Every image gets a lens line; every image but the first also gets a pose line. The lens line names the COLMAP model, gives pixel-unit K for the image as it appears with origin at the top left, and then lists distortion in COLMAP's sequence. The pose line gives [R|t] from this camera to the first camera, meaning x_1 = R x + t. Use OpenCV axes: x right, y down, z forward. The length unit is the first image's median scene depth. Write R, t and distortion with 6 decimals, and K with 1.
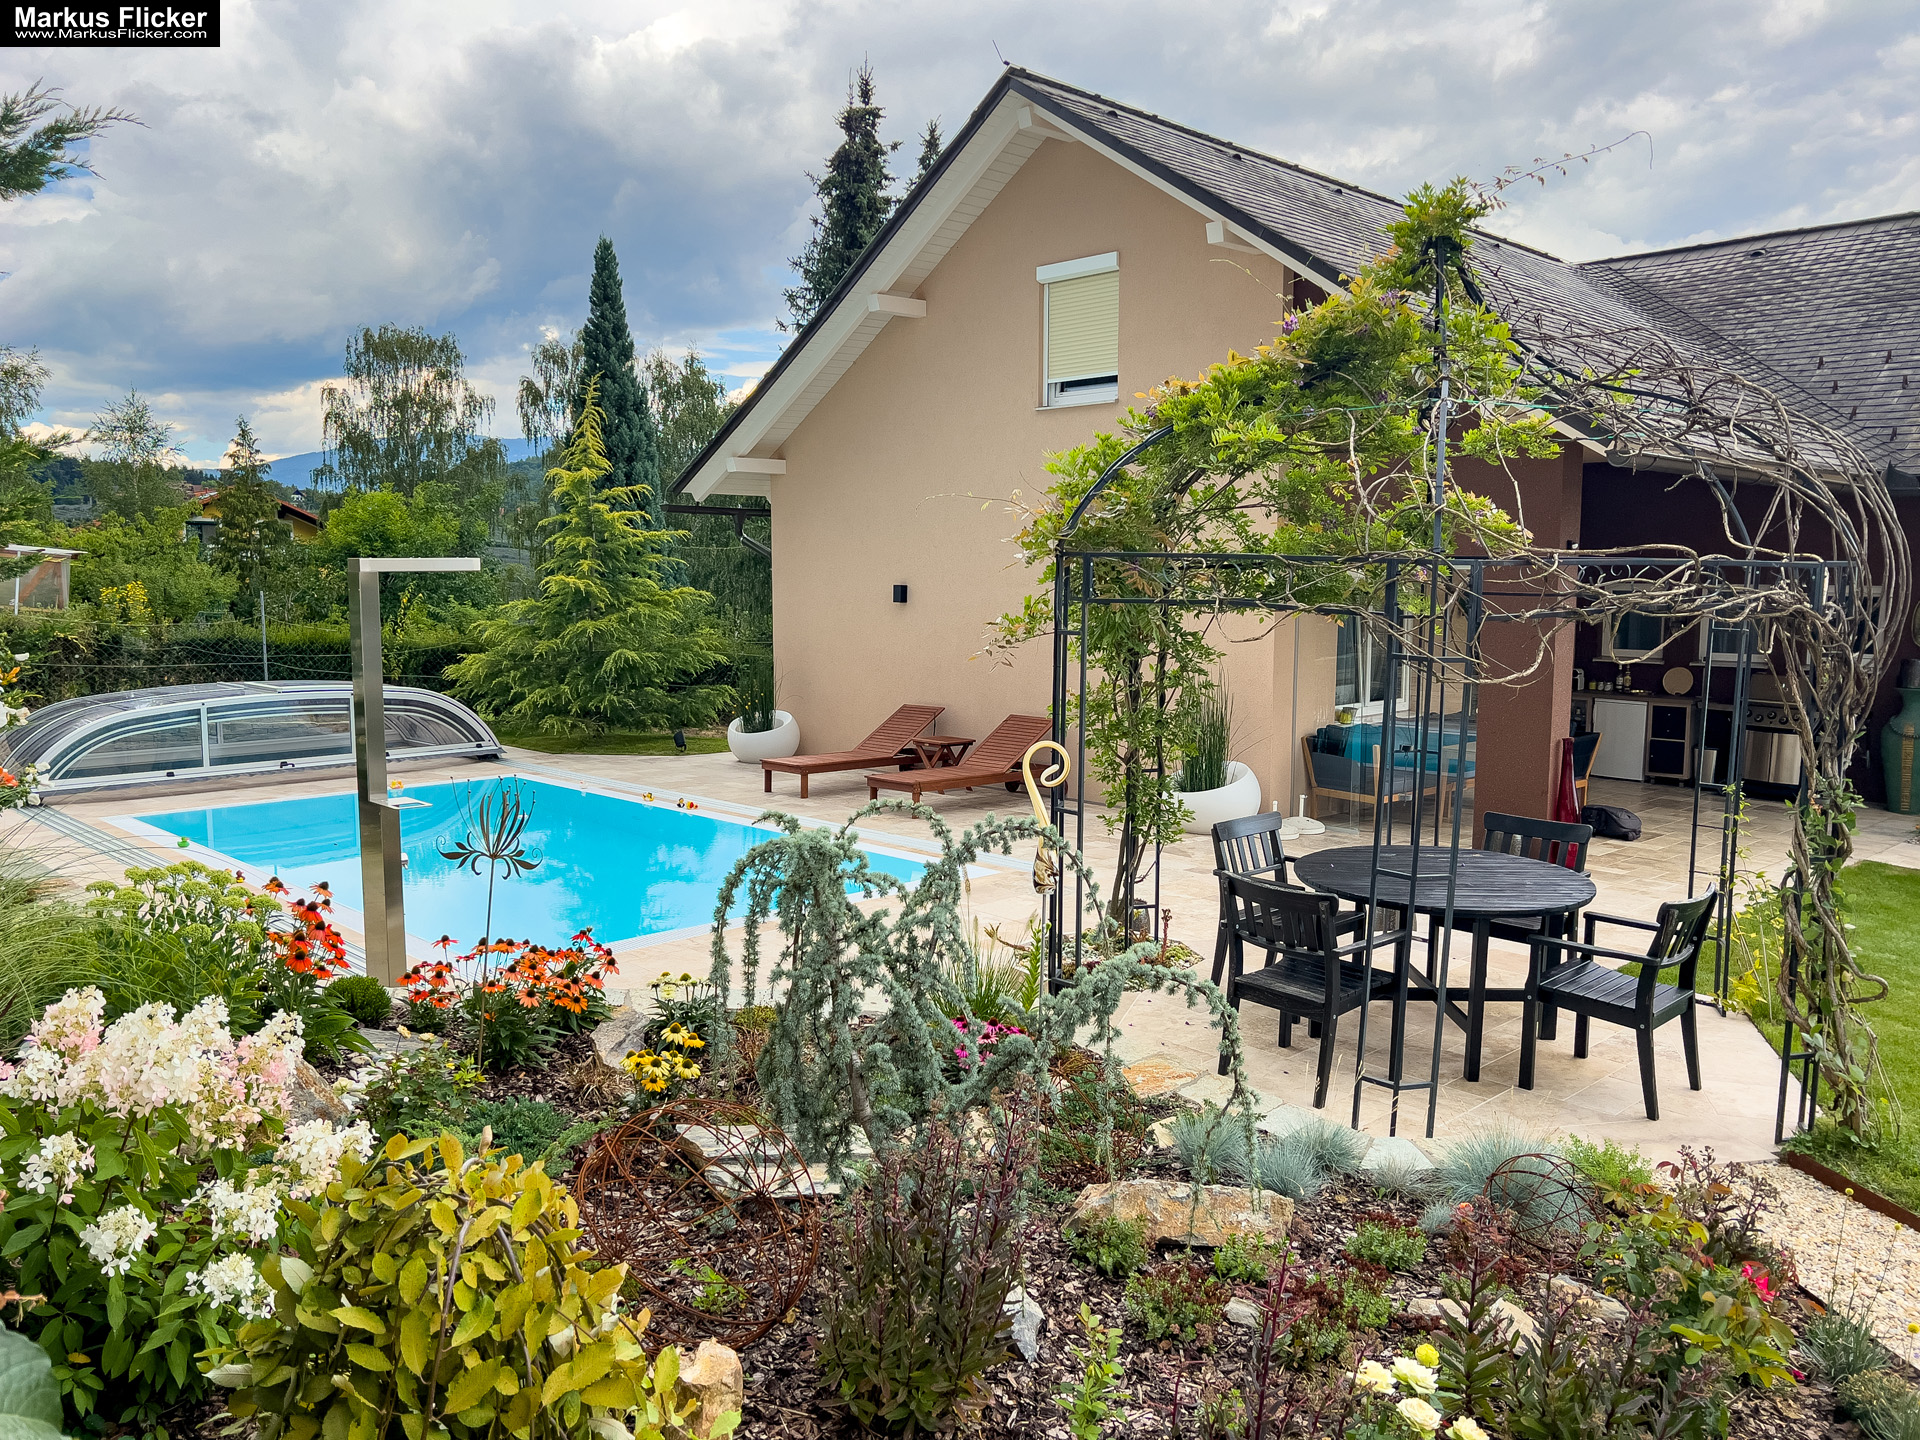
lens RADIAL K [[1455.0, 0, 959.1], [0, 1455.0, 727.2], [0, 0, 1]] dist [-0.015227, 0.005700]
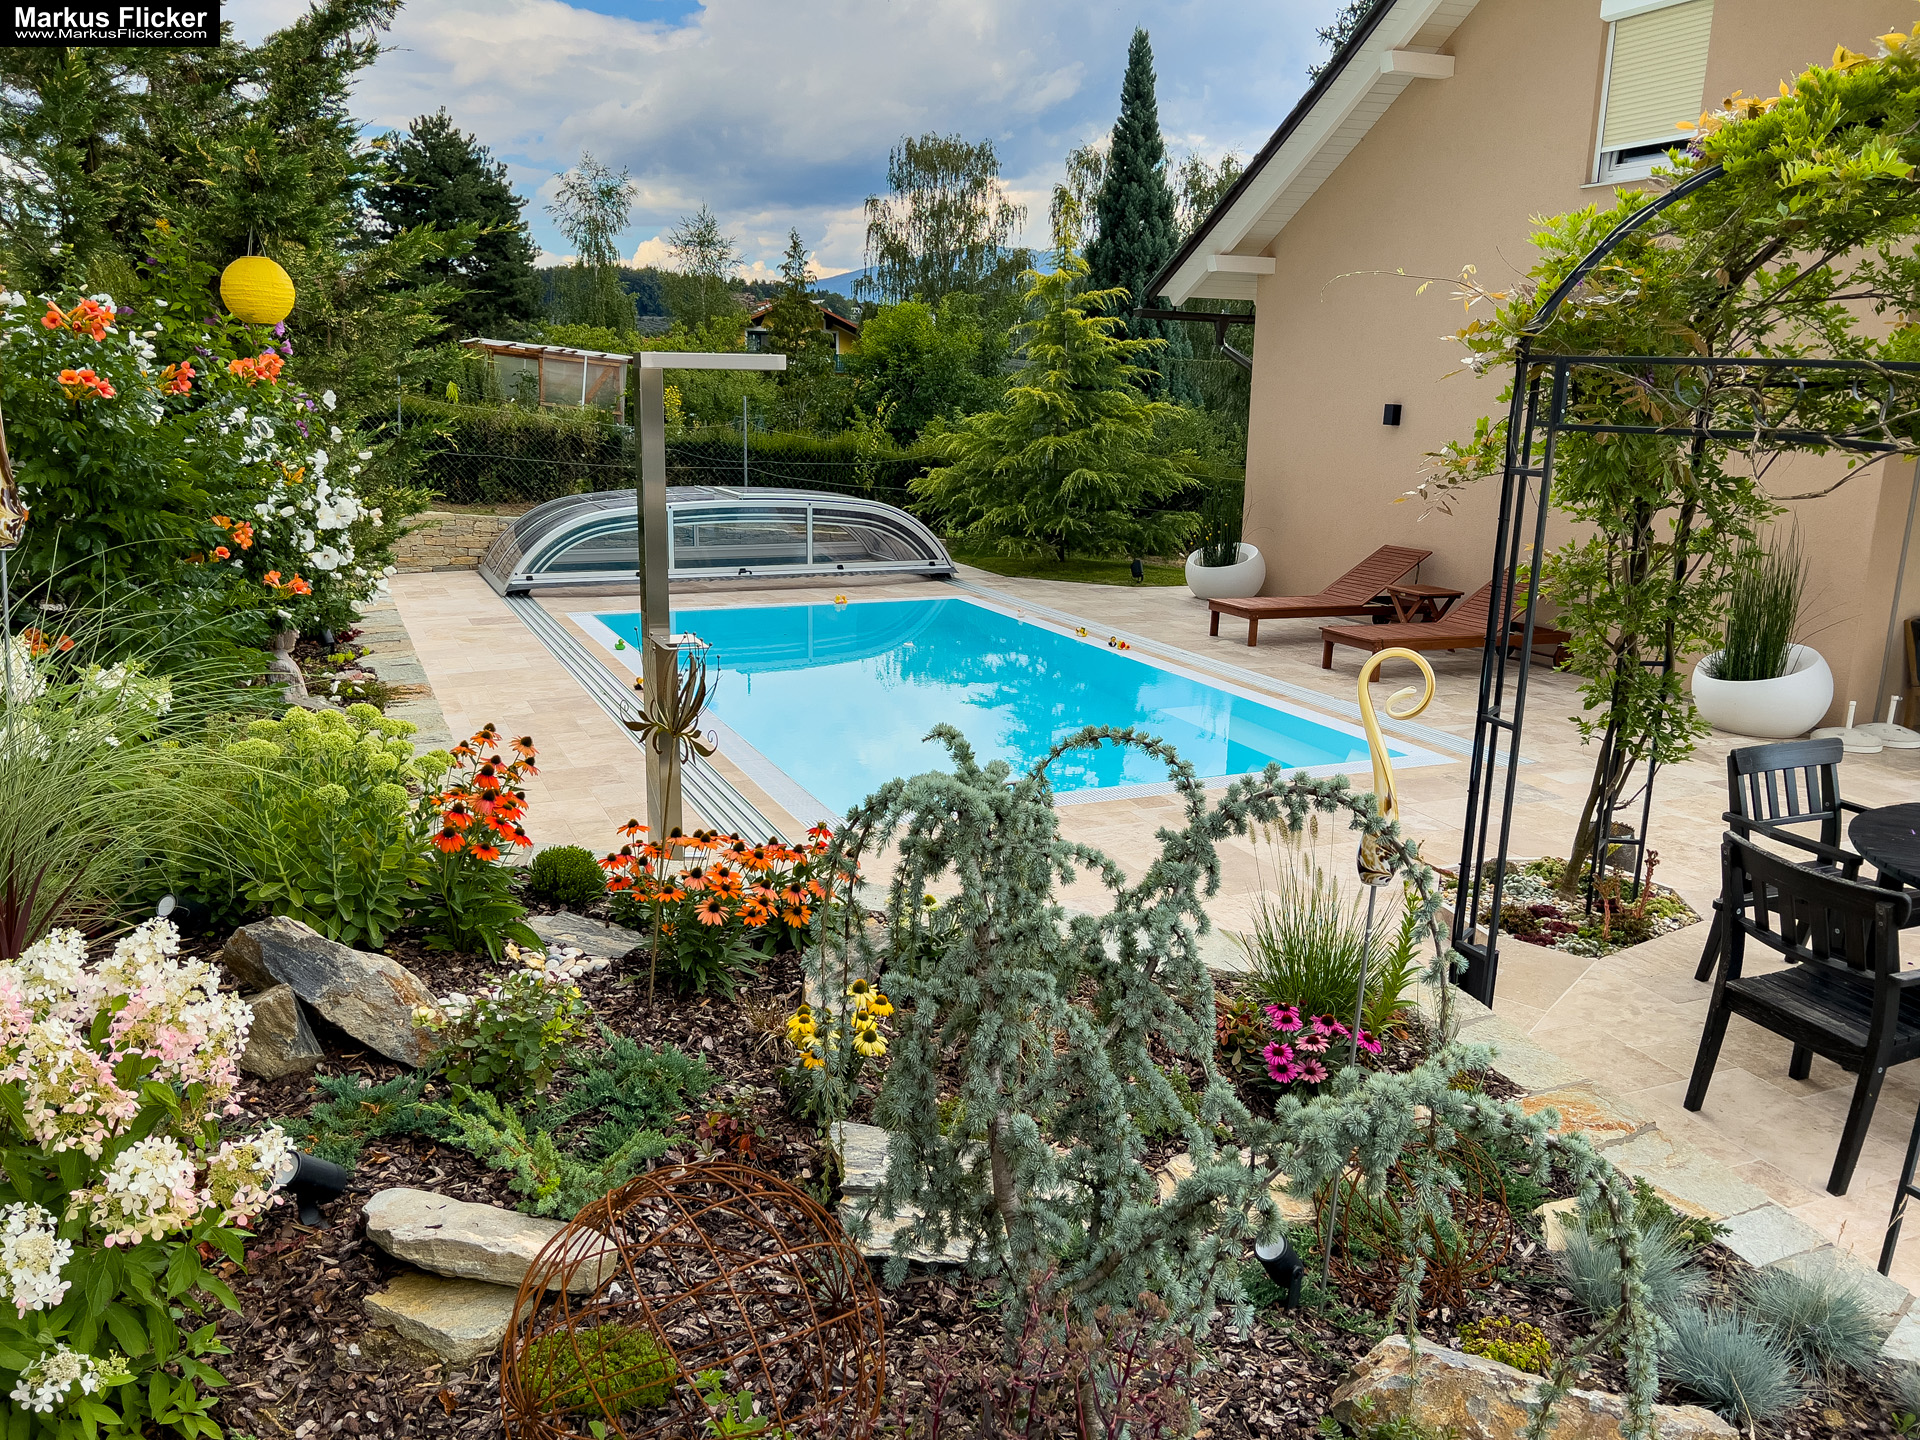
lens RADIAL K [[1455.0, 0, 955.7], [0, 1455.0, 723.5], [0, 0, 1]] dist [-0.015227, 0.005700]
pose [[0.935983, 0.096607, -0.338531, 0.031150], [-0.055598, 0.990107, 0.128829, -0.009227], [0.347628, -0.101760, 0.932094, 0.109564]]
